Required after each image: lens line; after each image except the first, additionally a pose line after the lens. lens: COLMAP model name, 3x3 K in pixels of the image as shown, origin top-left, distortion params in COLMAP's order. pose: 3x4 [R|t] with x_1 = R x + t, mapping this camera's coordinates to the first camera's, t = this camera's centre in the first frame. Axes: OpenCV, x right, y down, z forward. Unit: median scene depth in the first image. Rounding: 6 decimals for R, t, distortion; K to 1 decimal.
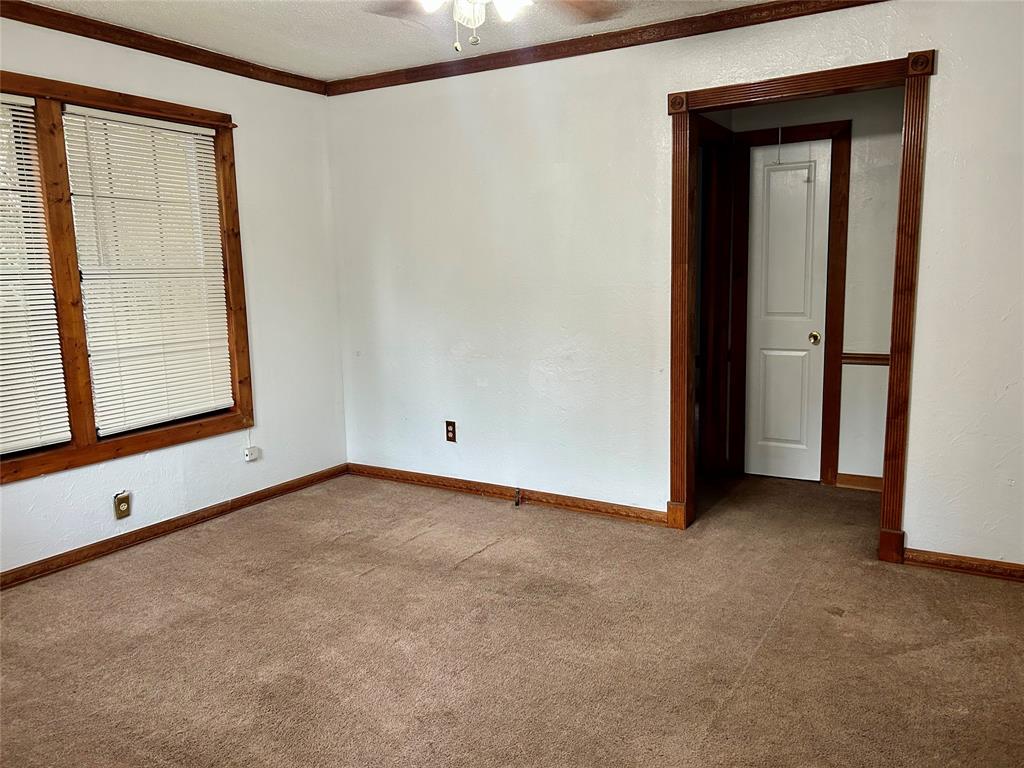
lens RADIAL K [[767.7, 0, 512.0], [0, 767.7, 384.0], [0, 0, 1]] dist [0.061314, -0.075047]
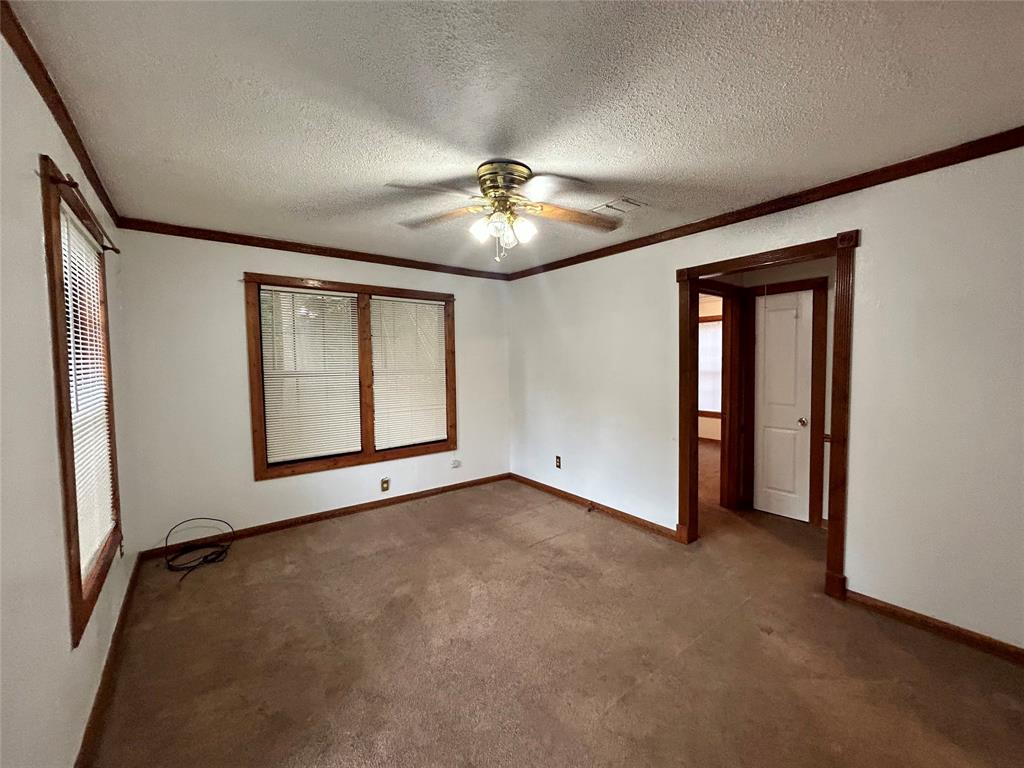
lens RADIAL K [[411.8, 0, 511.8], [0, 411.8, 380.4], [0, 0, 1]] dist [-0.000795, 0.000286]
pose [[0.929997, 0.027168, -0.366562, 0.193861], [-0.063203, 0.994231, -0.086663, -0.042515], [0.362093, 0.103764, 0.926349, 0.086546]]
